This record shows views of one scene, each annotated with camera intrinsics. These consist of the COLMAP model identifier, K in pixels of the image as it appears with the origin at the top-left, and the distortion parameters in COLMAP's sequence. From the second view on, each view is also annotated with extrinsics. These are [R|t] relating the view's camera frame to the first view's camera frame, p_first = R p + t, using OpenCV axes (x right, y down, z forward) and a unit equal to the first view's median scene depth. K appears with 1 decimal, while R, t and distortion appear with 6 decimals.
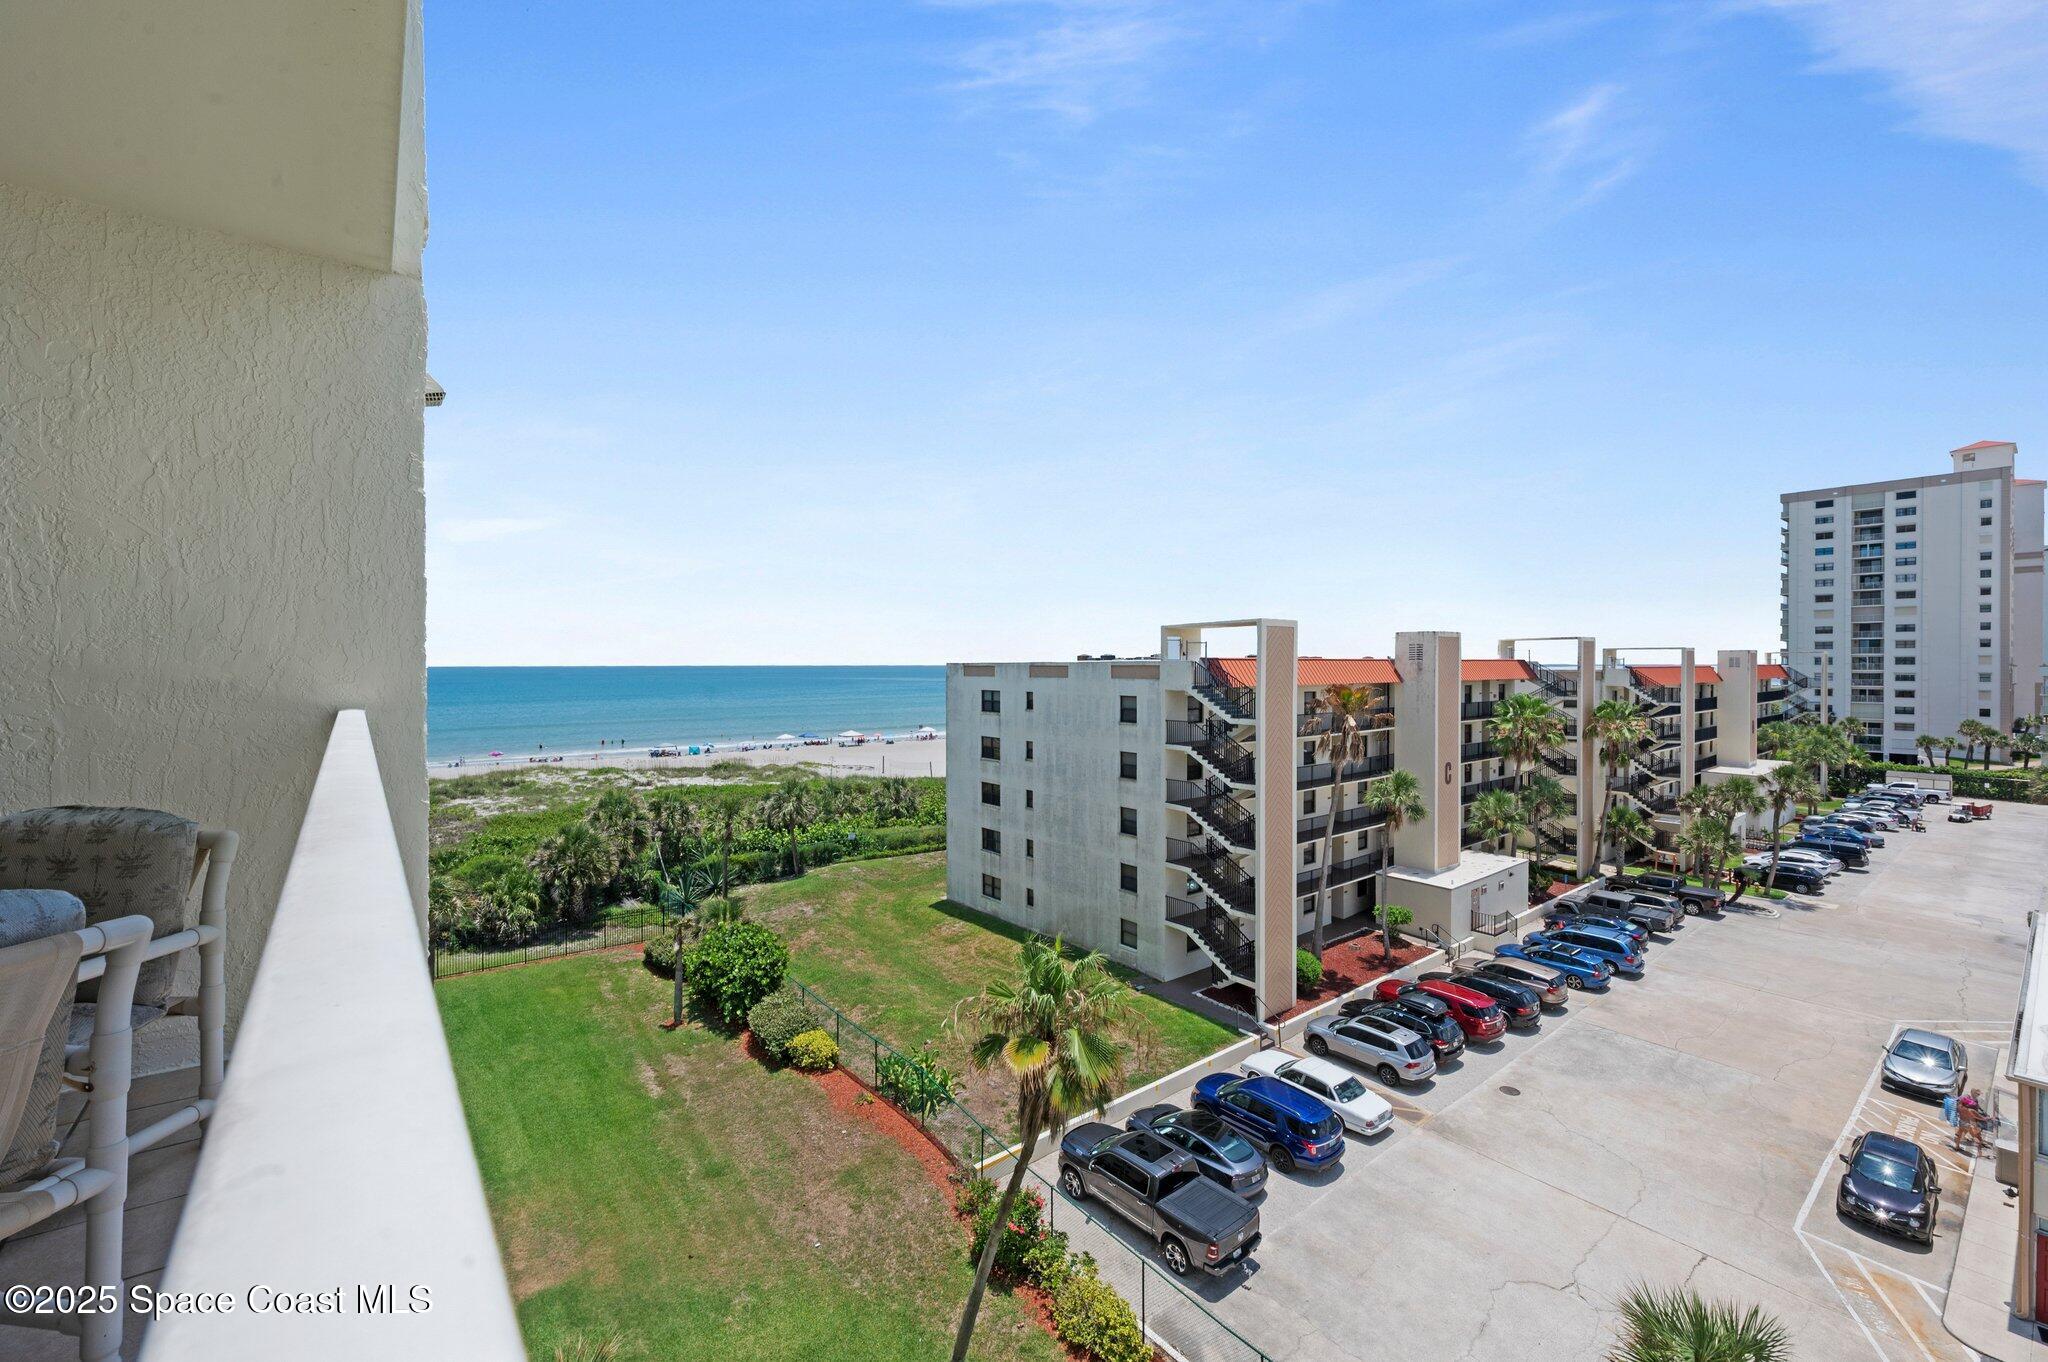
lens RADIAL K [[829.4, 0, 1059.9], [0, 829.4, 677.2], [0, 0, 1]] dist [-0.002988, 0.000160]
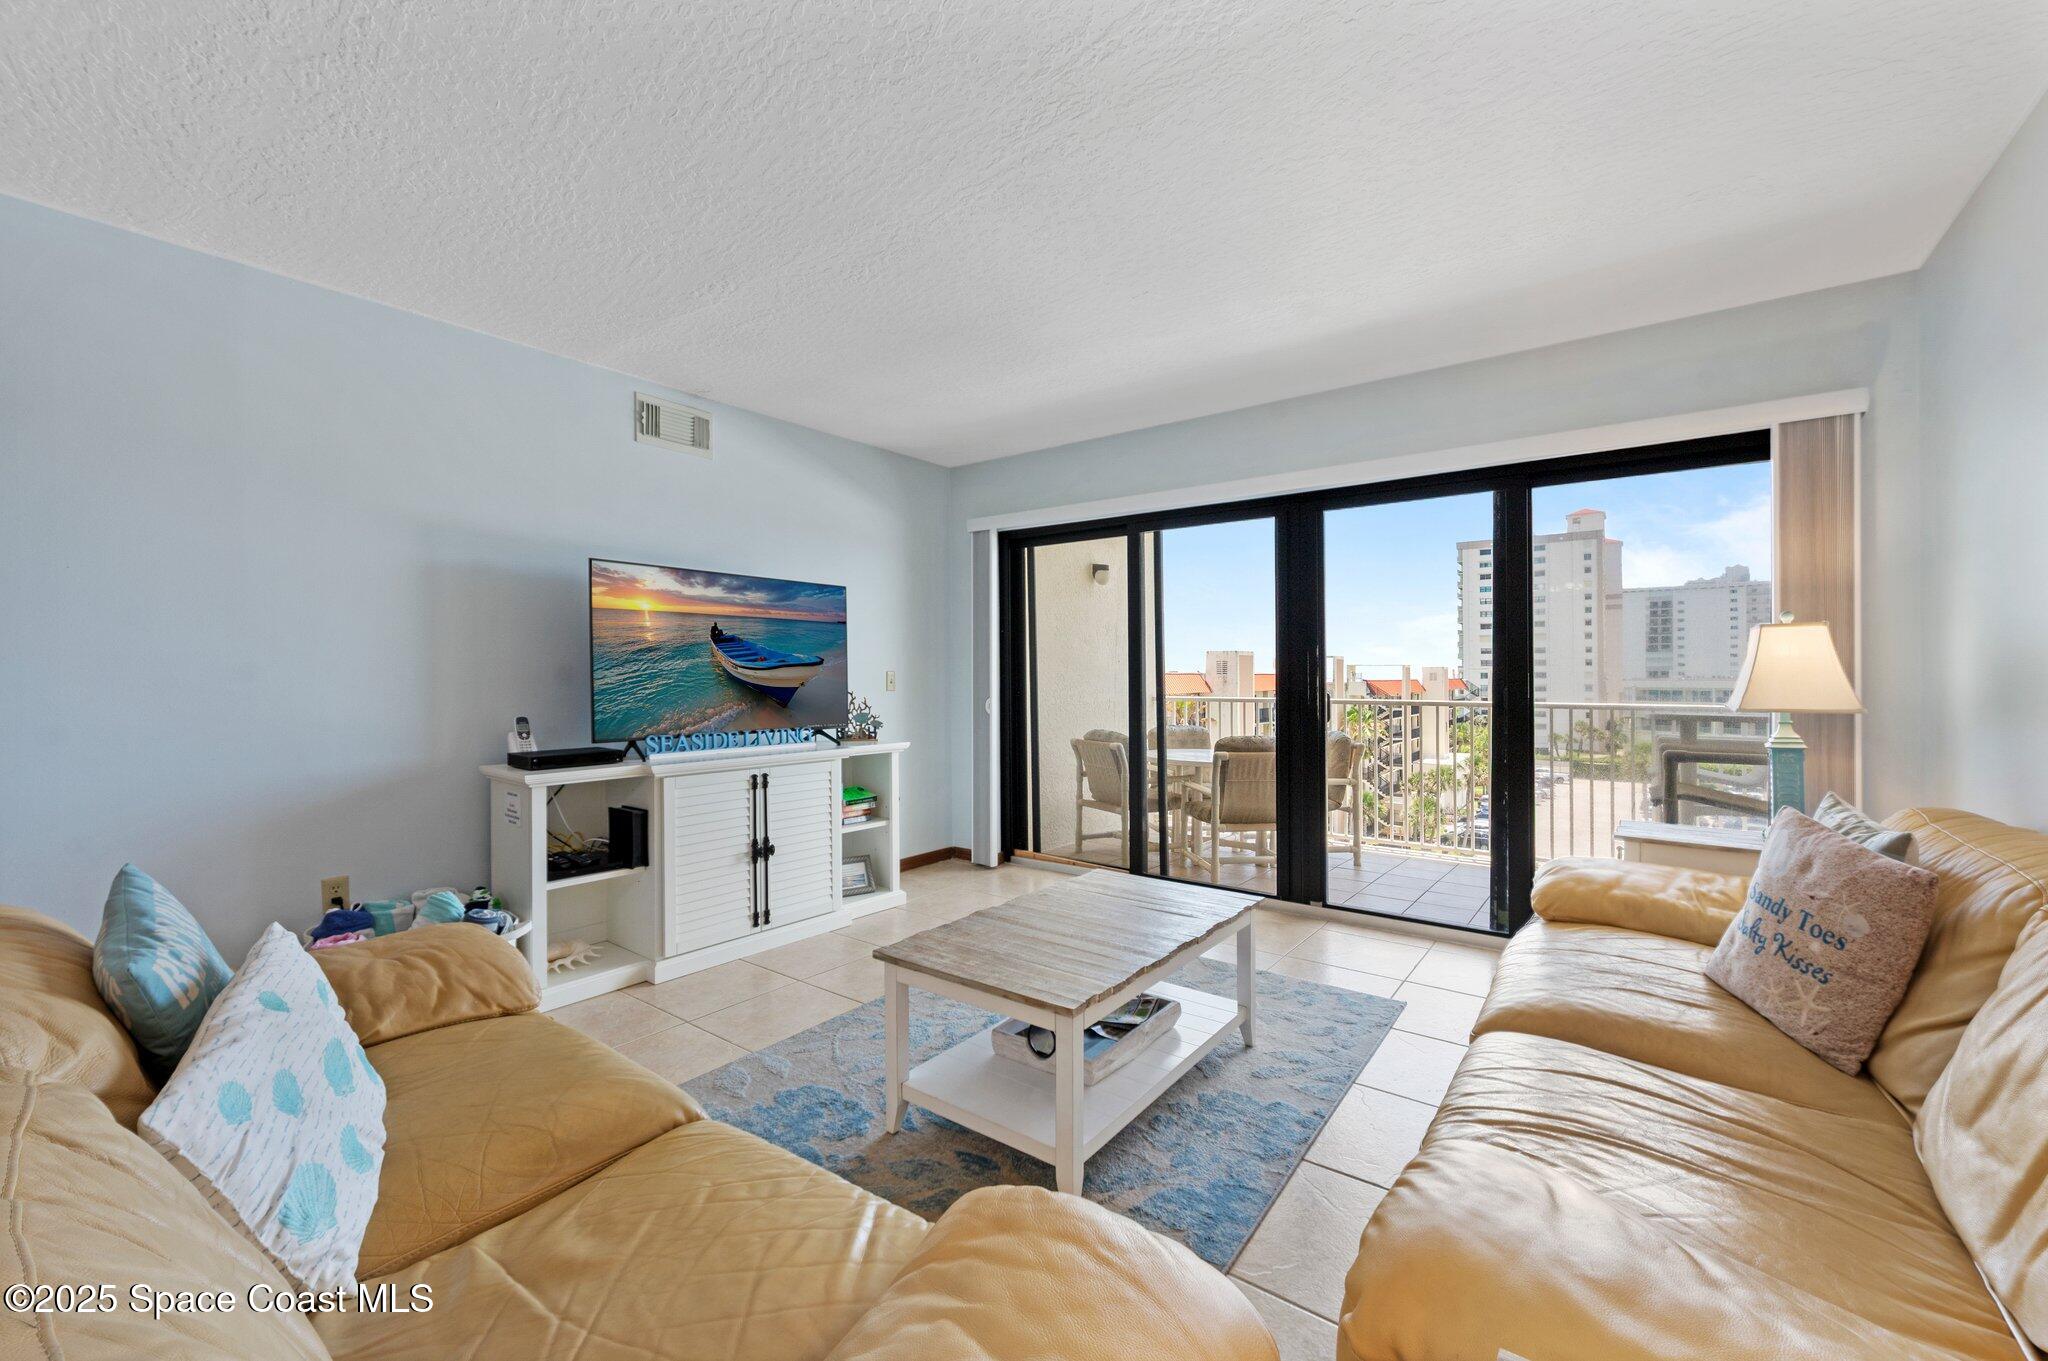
lens RADIAL K [[829.4, 0, 1027.9], [0, 829.4, 669.2], [0, 0, 1]] dist [-0.002988, 0.000160]
pose [[0.968455, 0.005835, 0.249122, -0.135678], [-0.000425, 0.999763, -0.021767, -0.001564], [-0.249190, 0.020975, 0.968228, -0.101065]]
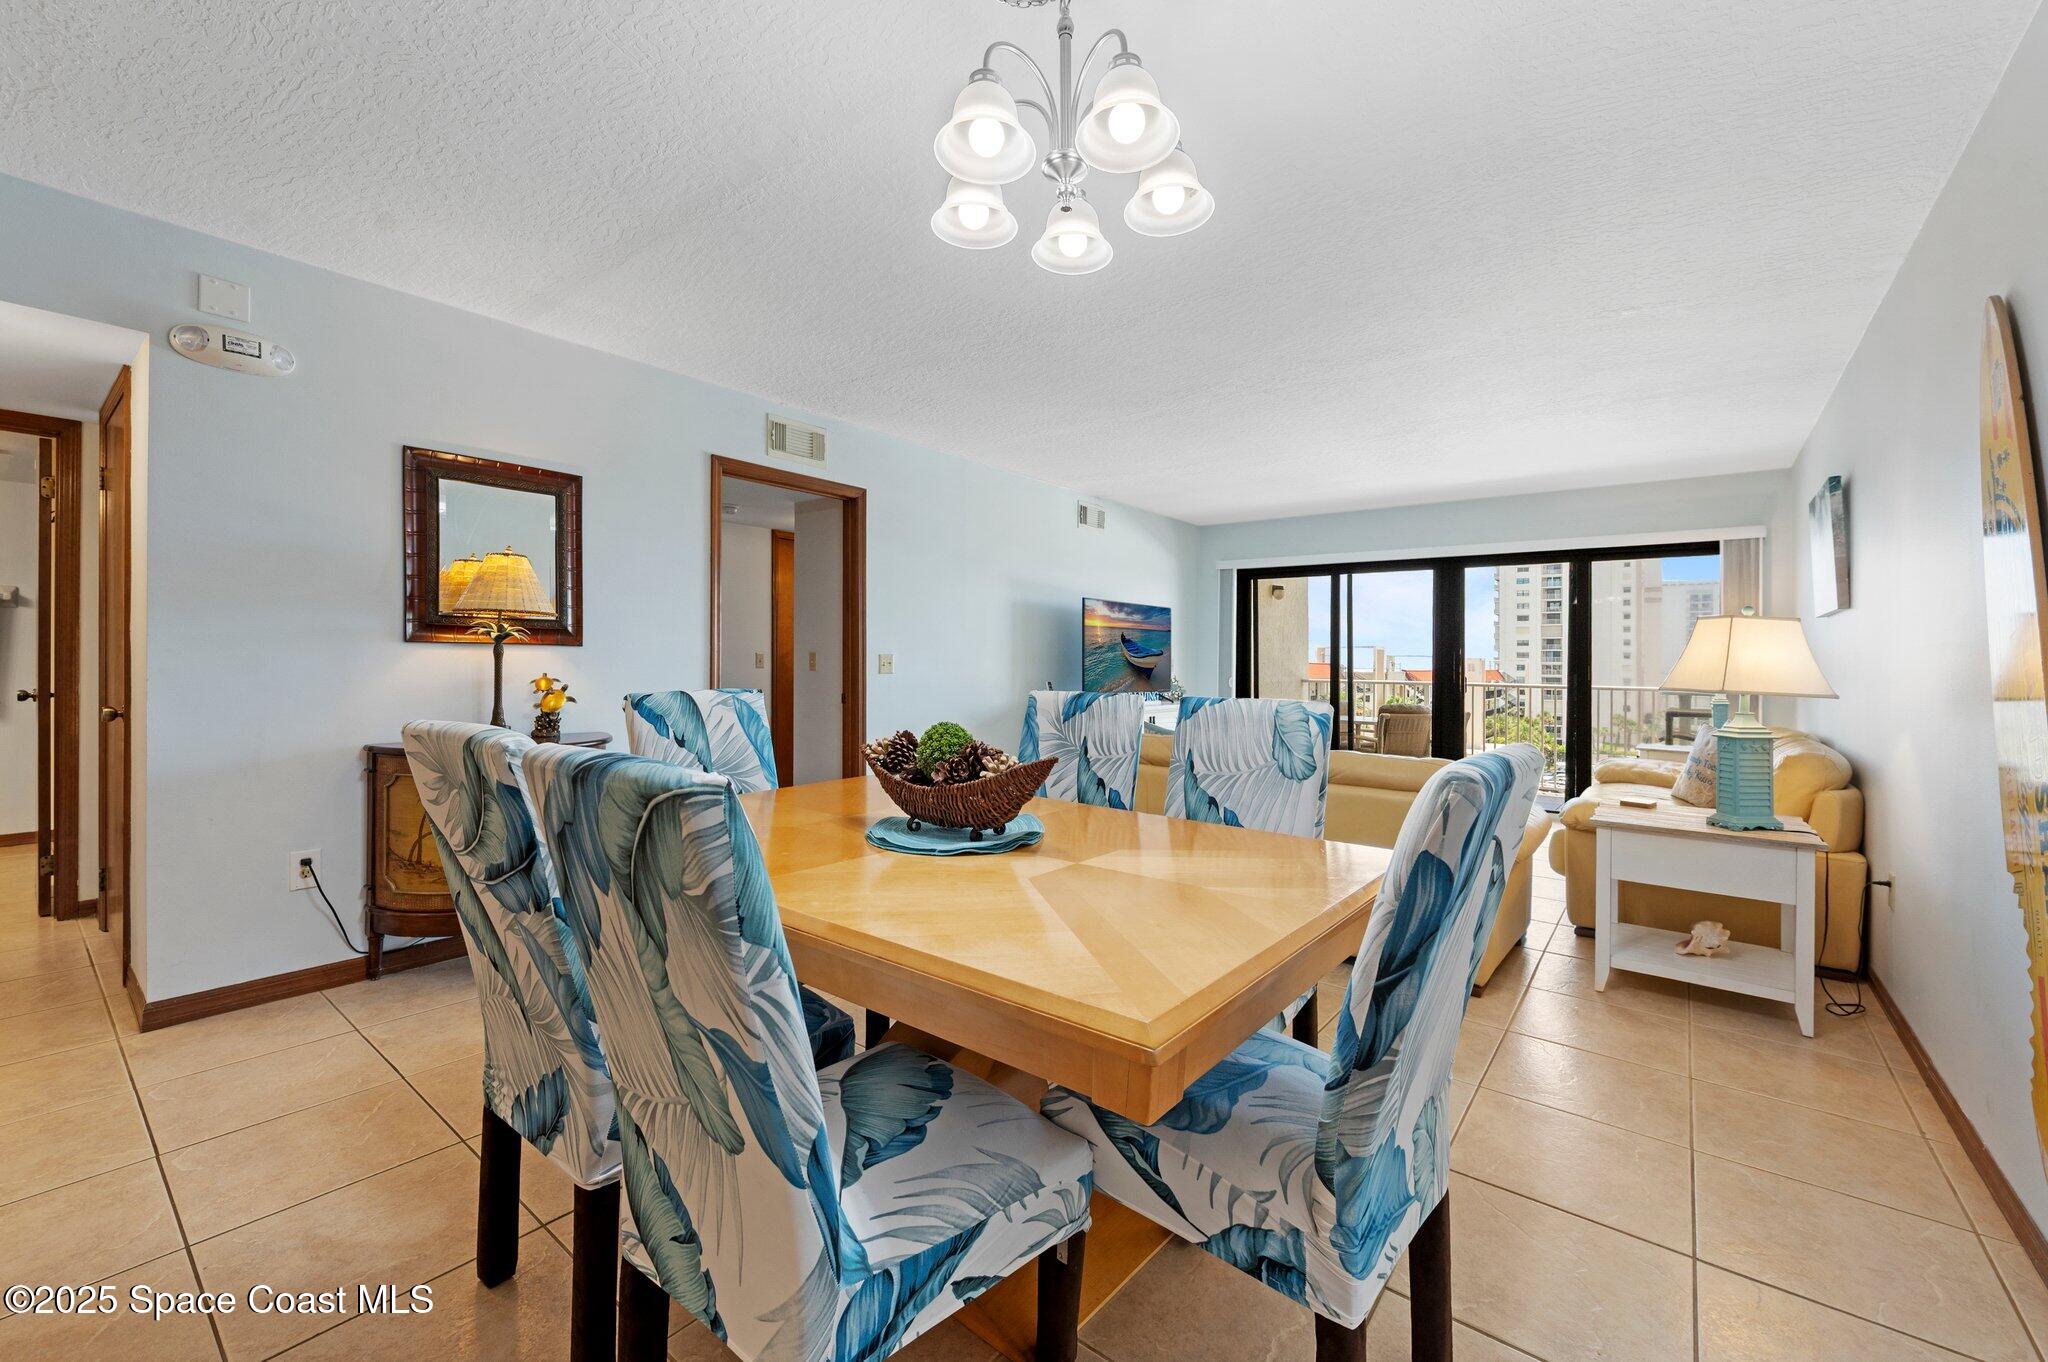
lens RADIAL K [[829.4, 0, 1028.4], [0, 829.4, 659.1], [0, 0, 1]] dist [-0.002988, 0.000160]
pose [[0.975493, 0.016101, 0.219440, -0.186596], [-0.012672, 0.999775, -0.017024, -0.000561], [-0.219665, 0.013826, 0.975477, -0.146624]]
